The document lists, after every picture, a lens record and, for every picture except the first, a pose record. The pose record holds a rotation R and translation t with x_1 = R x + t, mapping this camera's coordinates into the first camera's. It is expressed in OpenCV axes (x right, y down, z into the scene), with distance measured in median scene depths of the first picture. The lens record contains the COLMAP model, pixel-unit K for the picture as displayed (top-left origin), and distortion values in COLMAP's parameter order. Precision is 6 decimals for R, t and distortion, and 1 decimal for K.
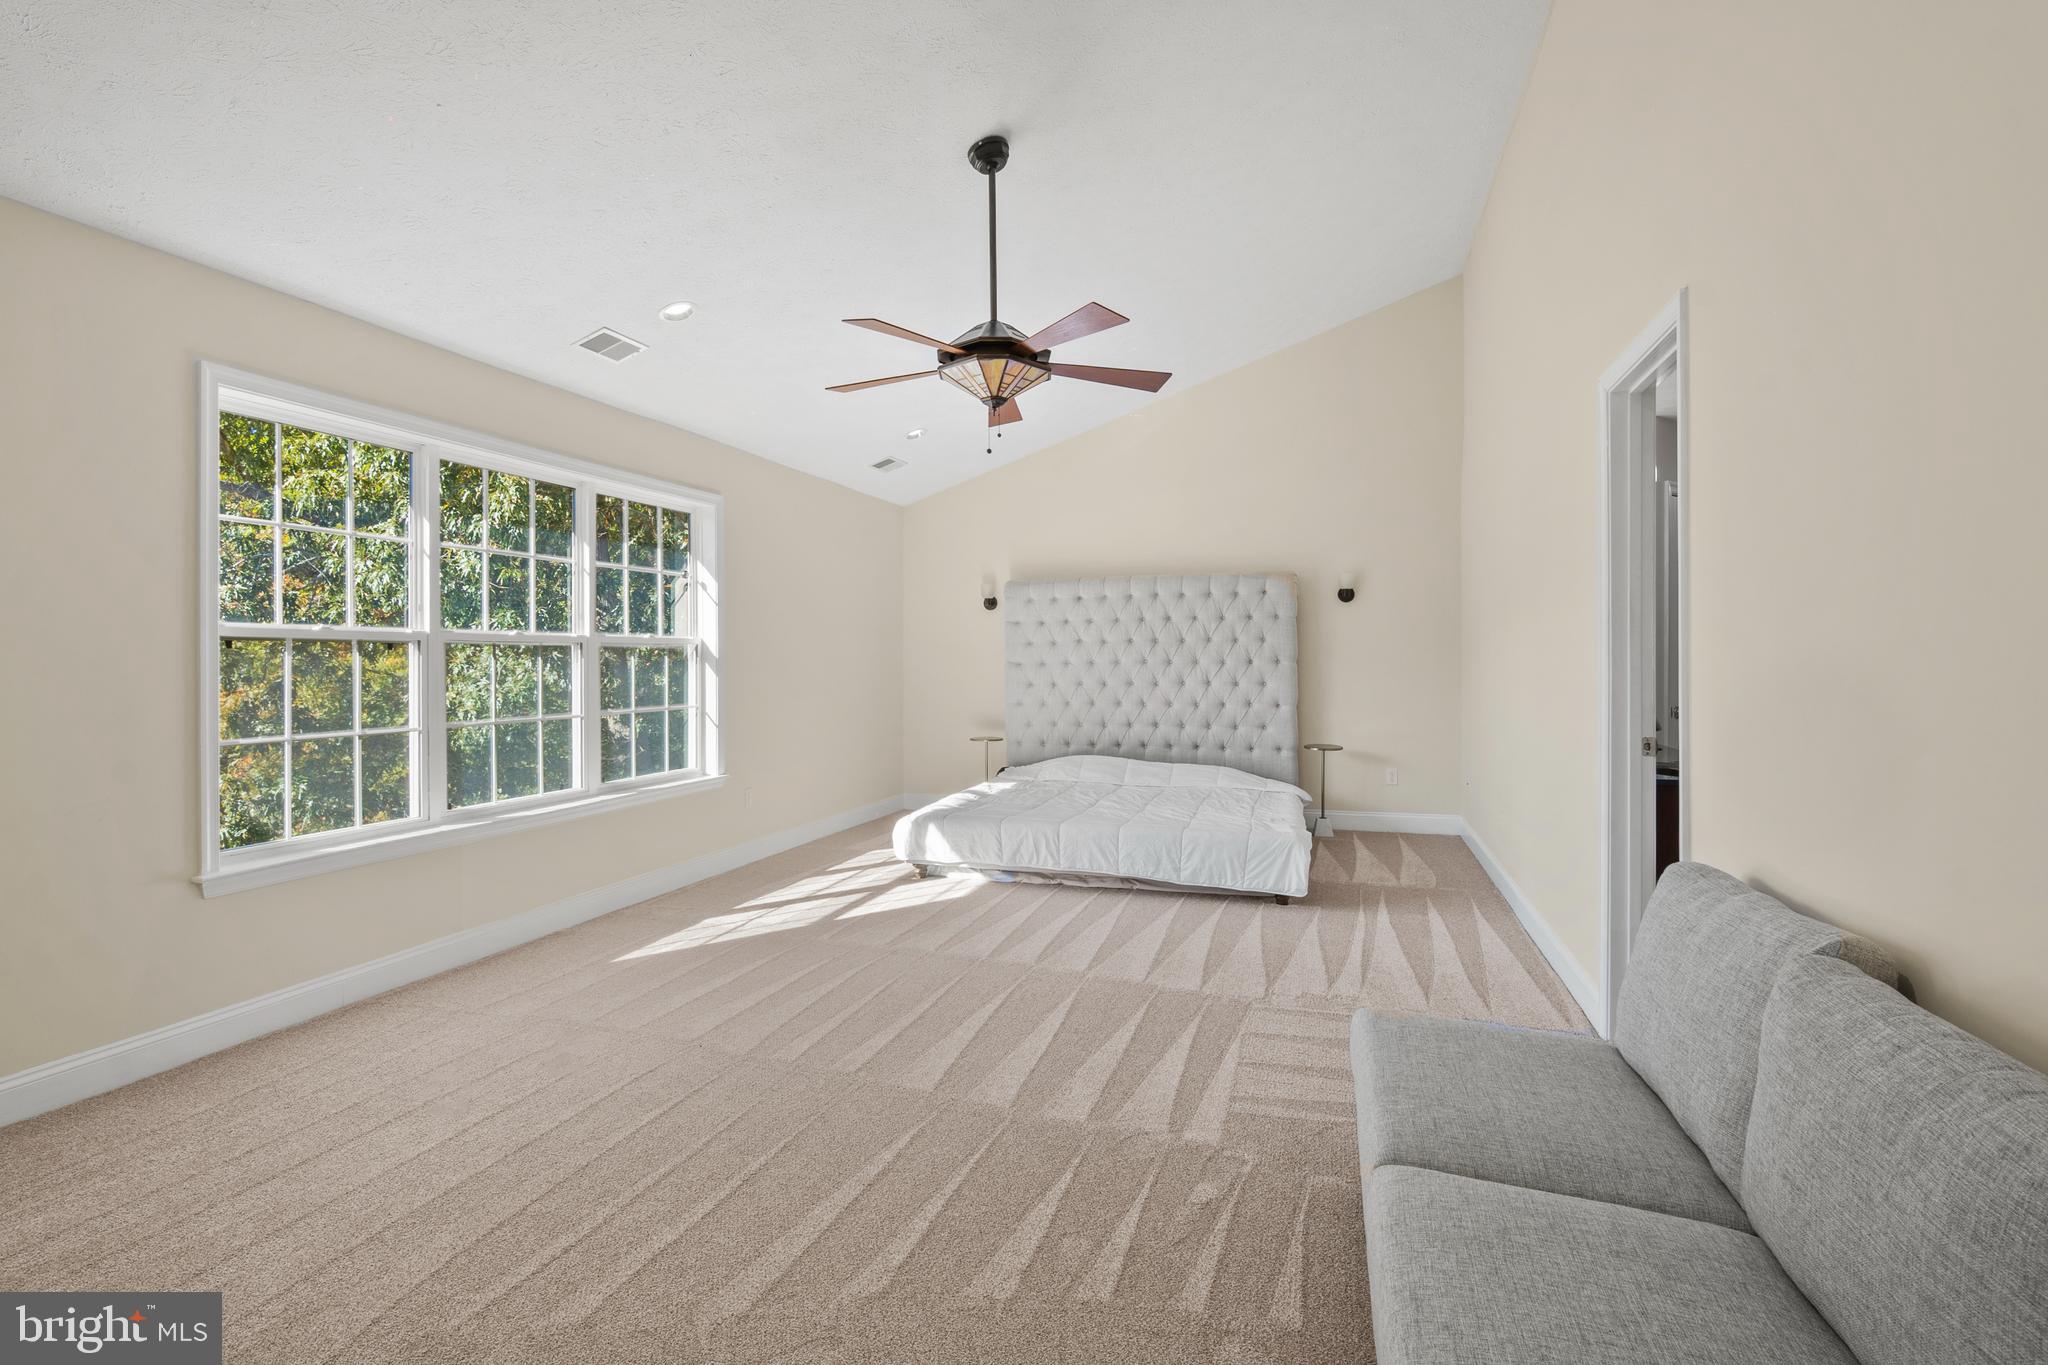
lens RADIAL K [[1028.6, 0, 1015.0], [0, 1028.6, 660.7], [0, 0, 1]] dist [0.001130, -0.000144]
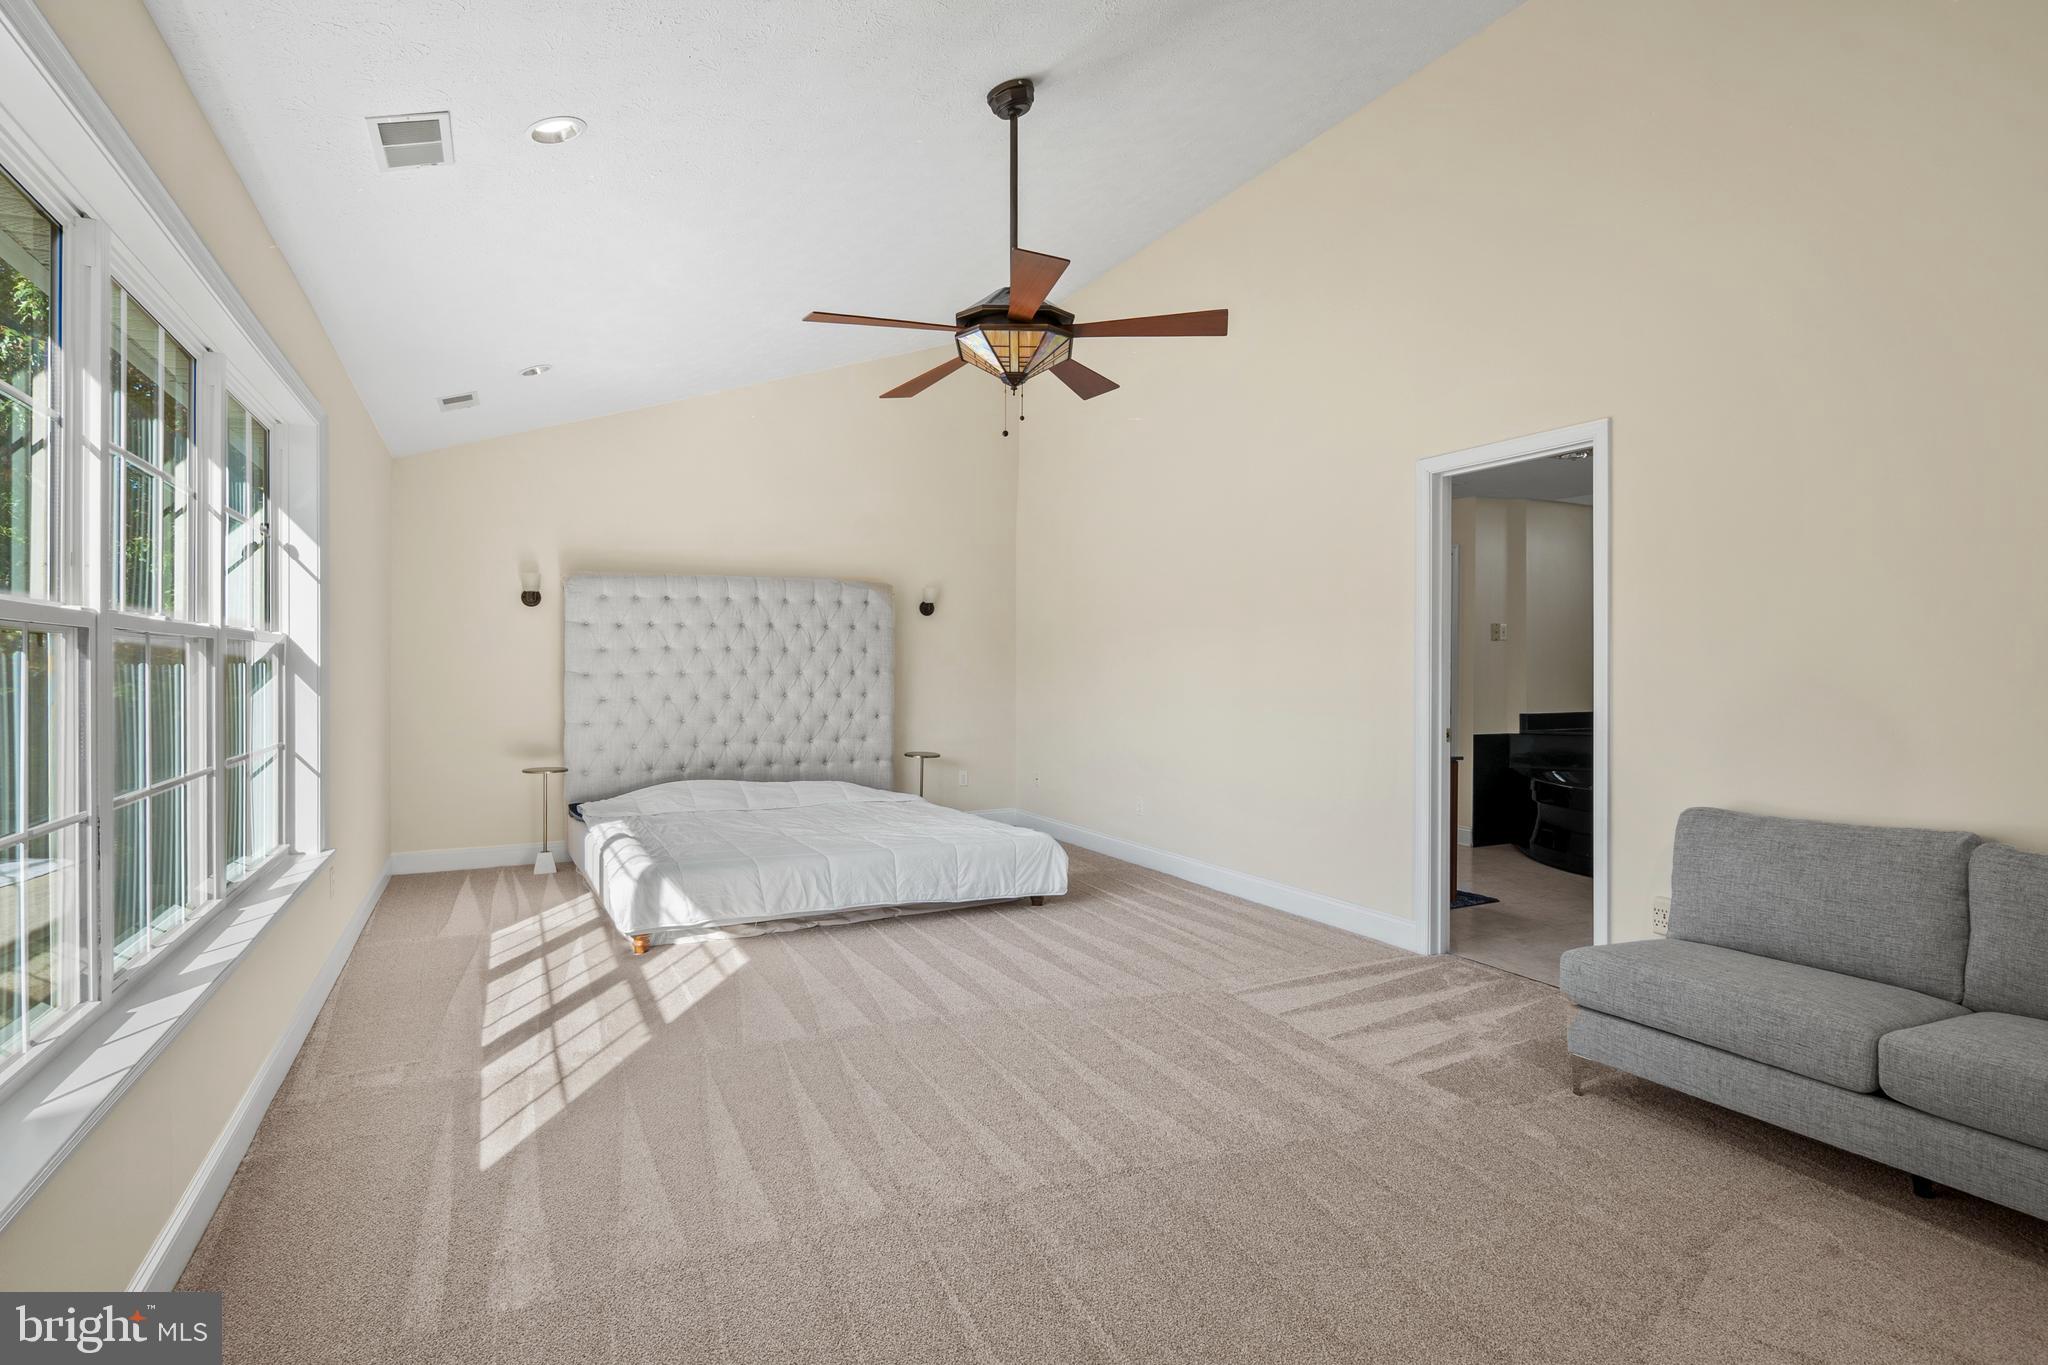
lens RADIAL K [[1012.7, 0, 980.6], [0, 1012.7, 668.9], [0, 0, 1]] dist [-0.001478, -0.007131]
pose [[0.705199, 0.002404, 0.709005, -0.374710], [-0.001530, 0.999997, -0.001868, -0.000620], [-0.709008, 0.000233, 0.705200, 0.232136]]
